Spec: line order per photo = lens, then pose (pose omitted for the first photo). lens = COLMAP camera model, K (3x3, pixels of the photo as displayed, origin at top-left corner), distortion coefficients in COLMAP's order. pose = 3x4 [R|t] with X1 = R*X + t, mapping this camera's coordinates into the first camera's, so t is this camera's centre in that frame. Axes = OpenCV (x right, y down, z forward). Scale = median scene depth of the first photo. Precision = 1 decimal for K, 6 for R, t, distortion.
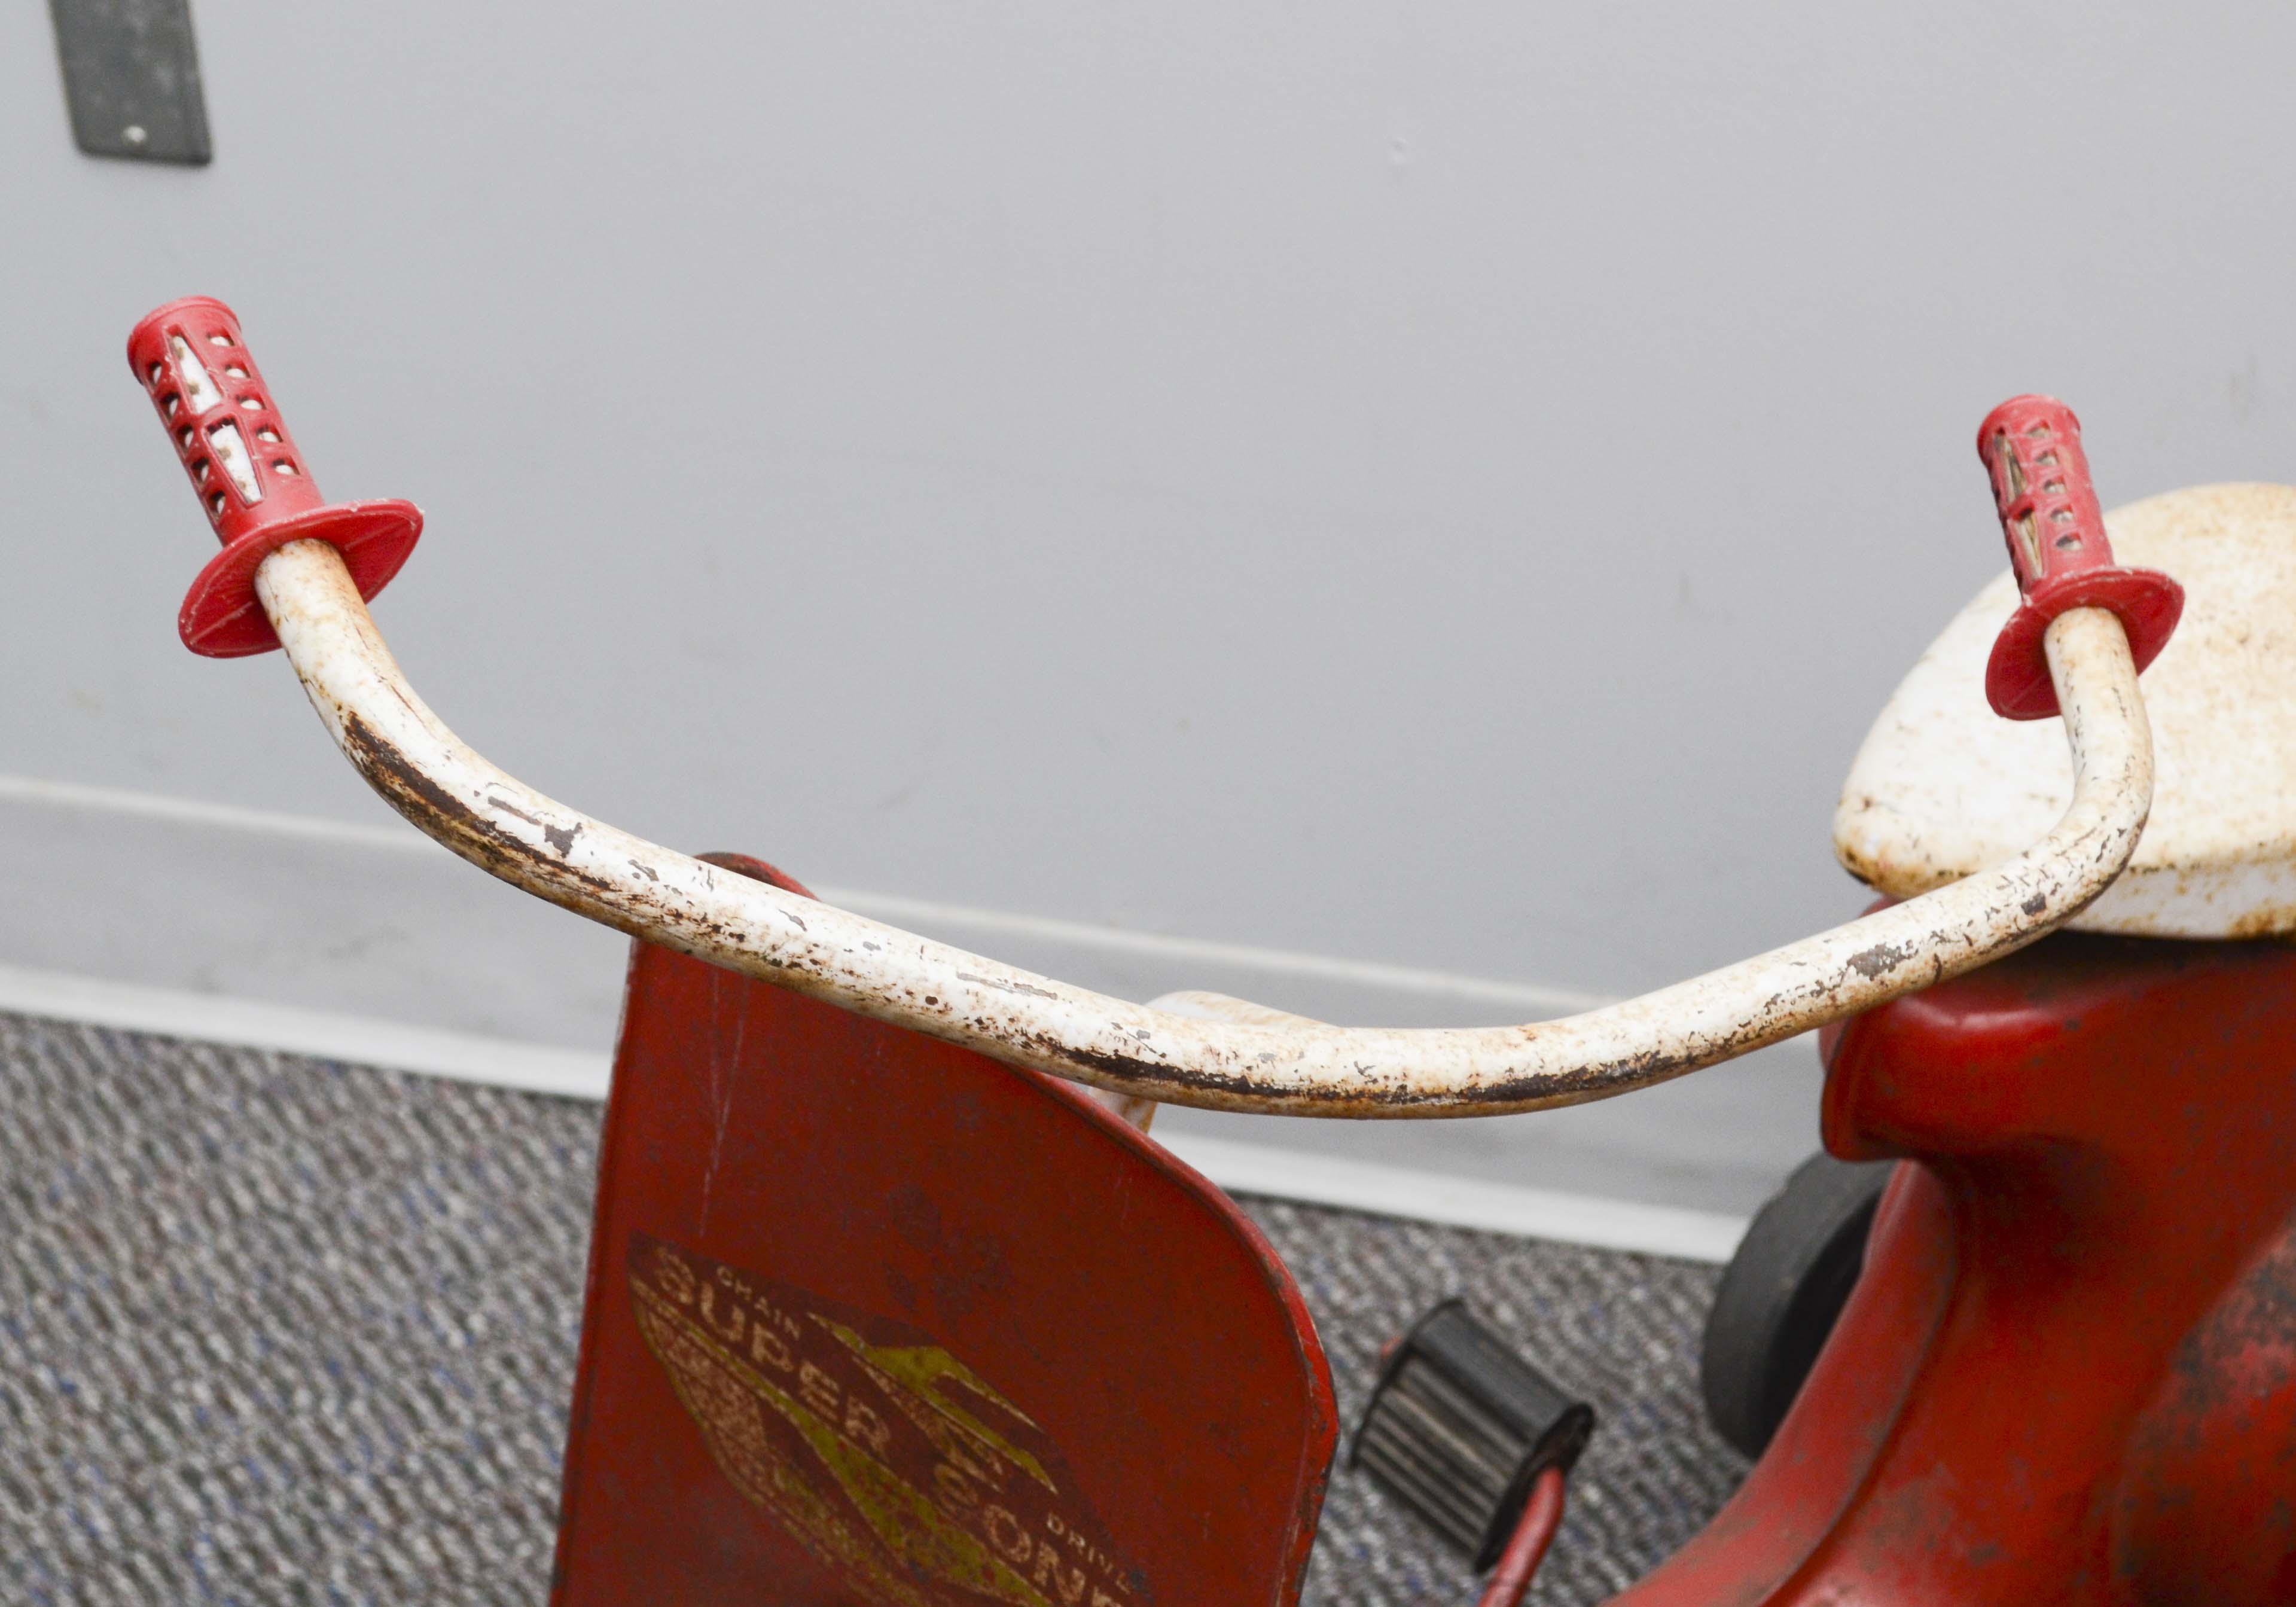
lens RADIAL K [[6368.4, 0, 1148.0], [0, 6368.4, 803.5], [0, 0, 1]] dist [0.001209, 0.768613]
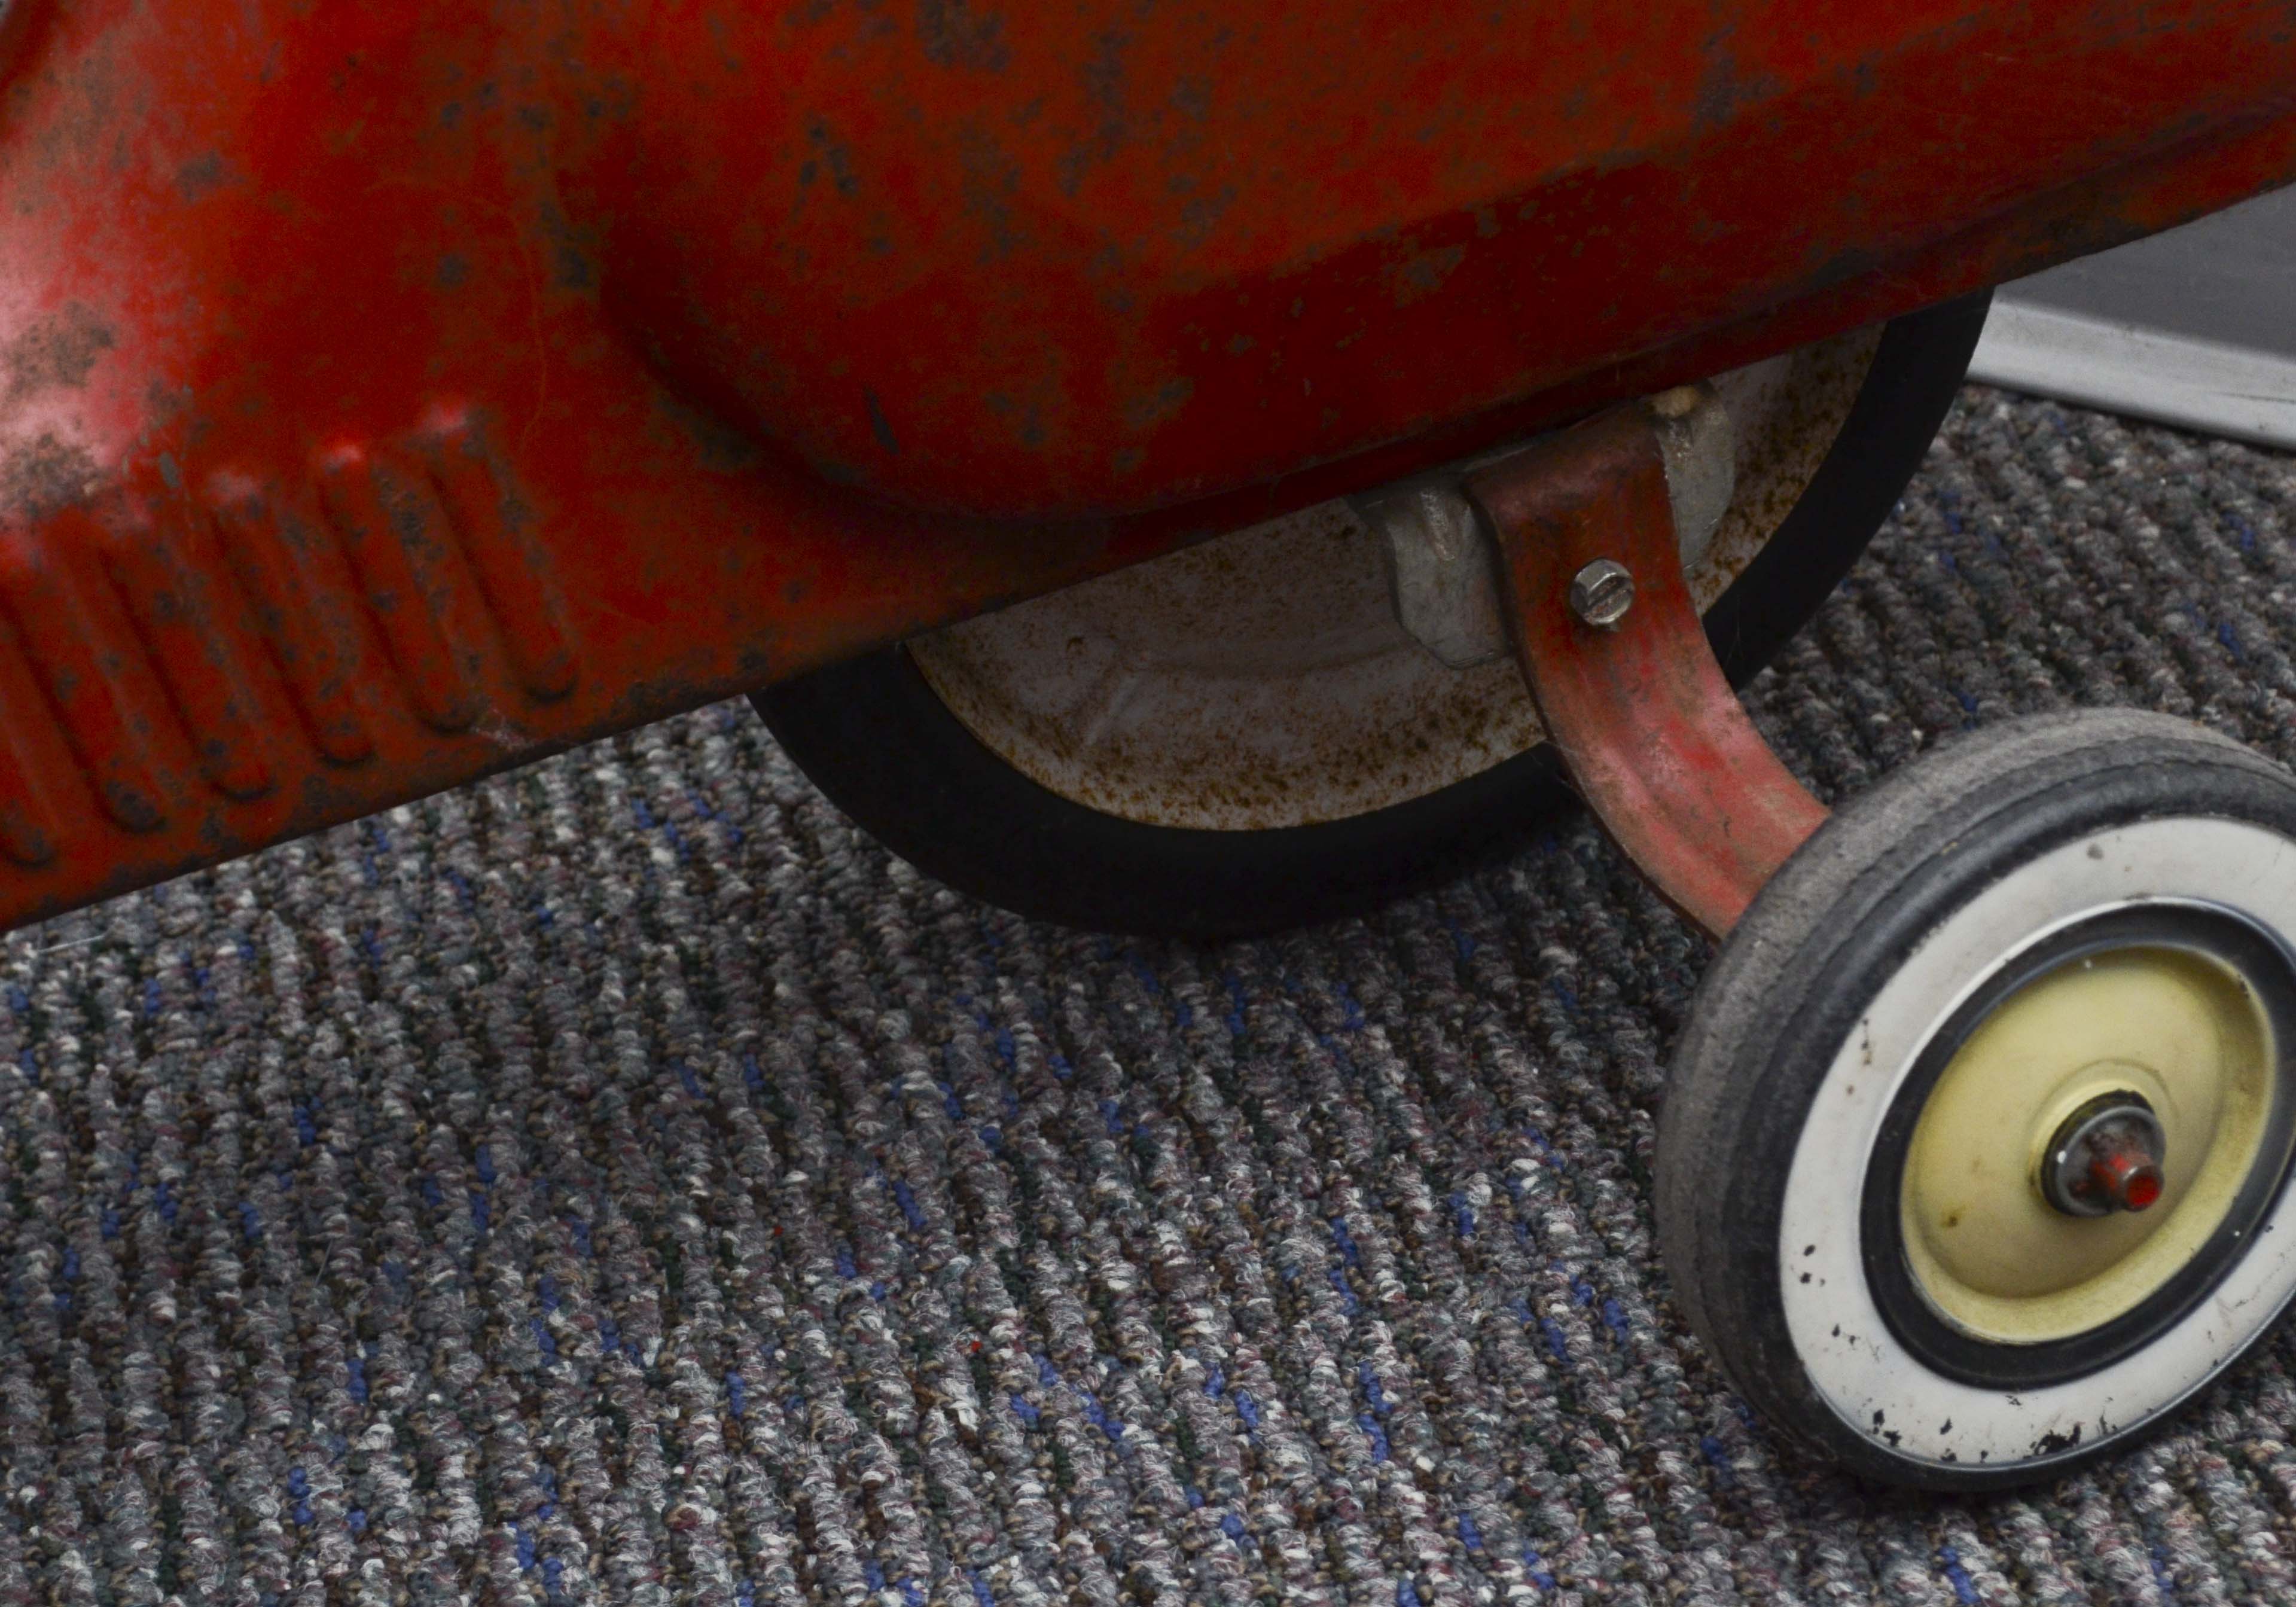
lens RADIAL K [[6368.4, 0, 1148.0], [0, 6368.4, 803.5], [0, 0, 1]] dist [0.001209, 0.768613]
pose [[0.961255, 0.086330, -0.261794, 0.394087], [-0.088879, 0.996040, 0.002110, 0.186519], [0.260939, 0.021240, 0.965122, 0.639002]]
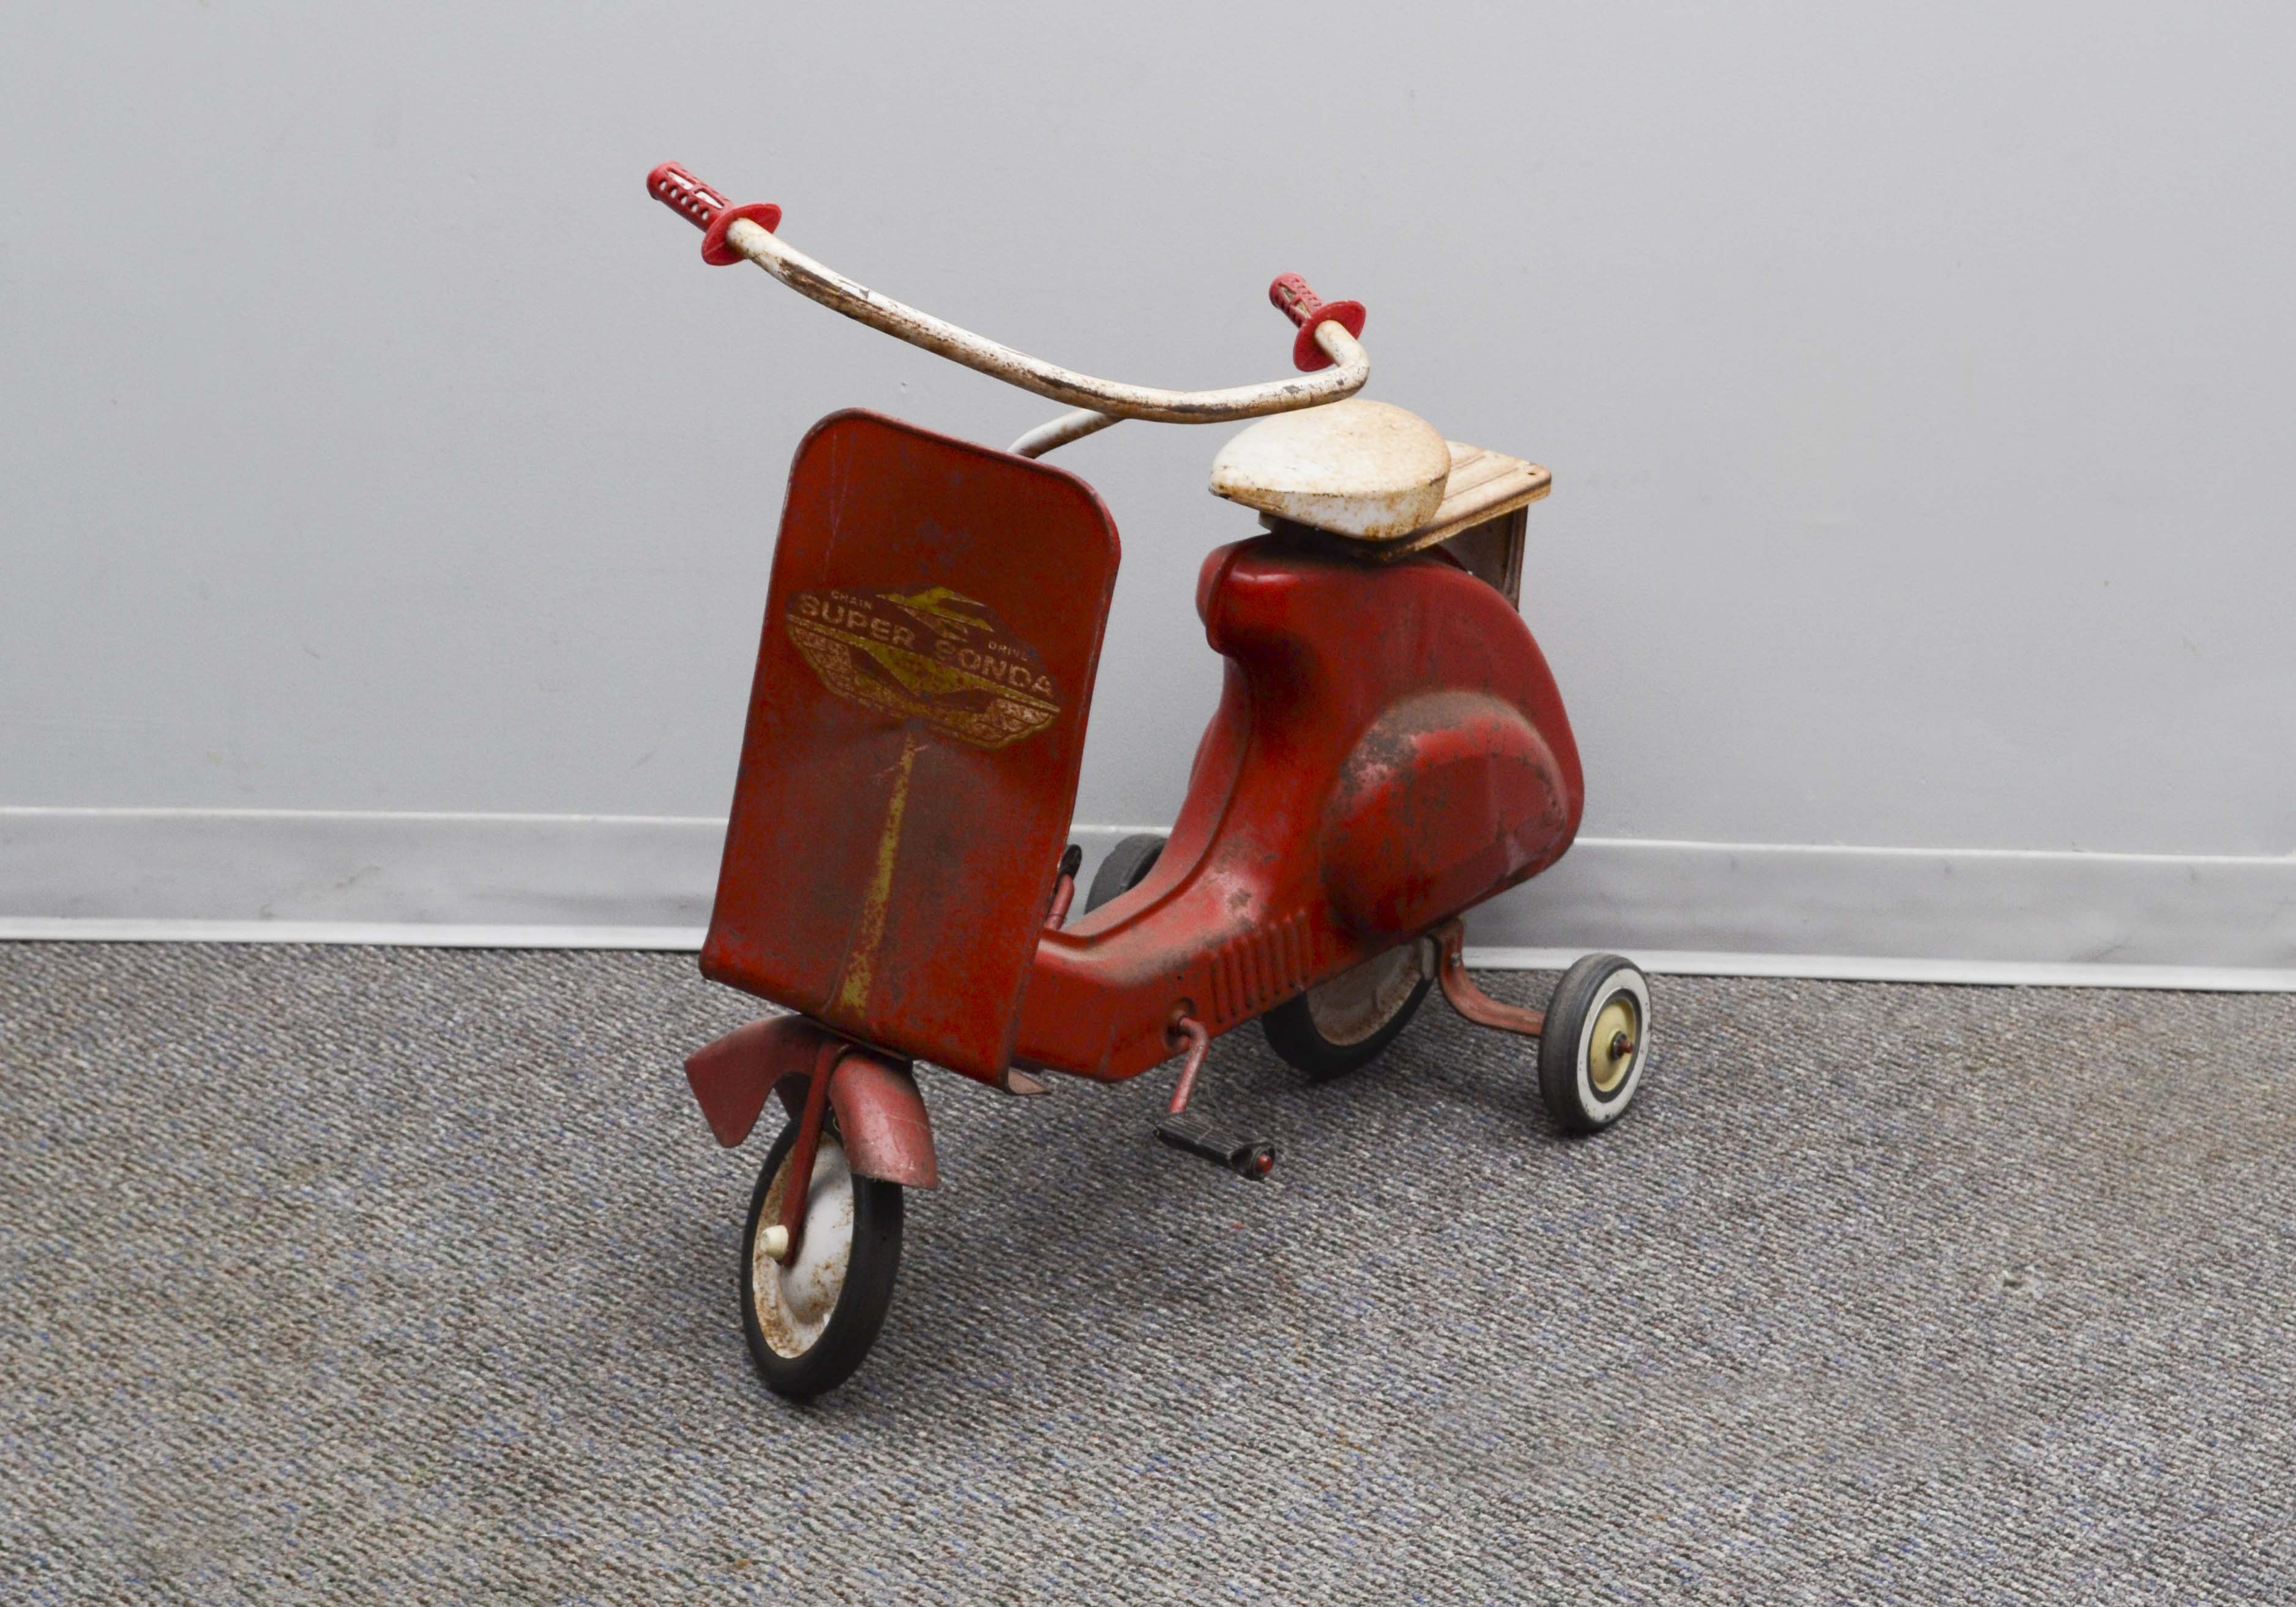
lens RADIAL K [[5732.4, 0, 1148.0], [0, 5732.4, 803.5], [0, 0, 1]] dist [0.048347, 0.516616]
pose [[0.966288, -0.034237, 0.255177, -0.524399], [0.100860, 0.962240, -0.252829, 0.733998], [-0.236885, 0.270042, 0.933254, -1.118717]]
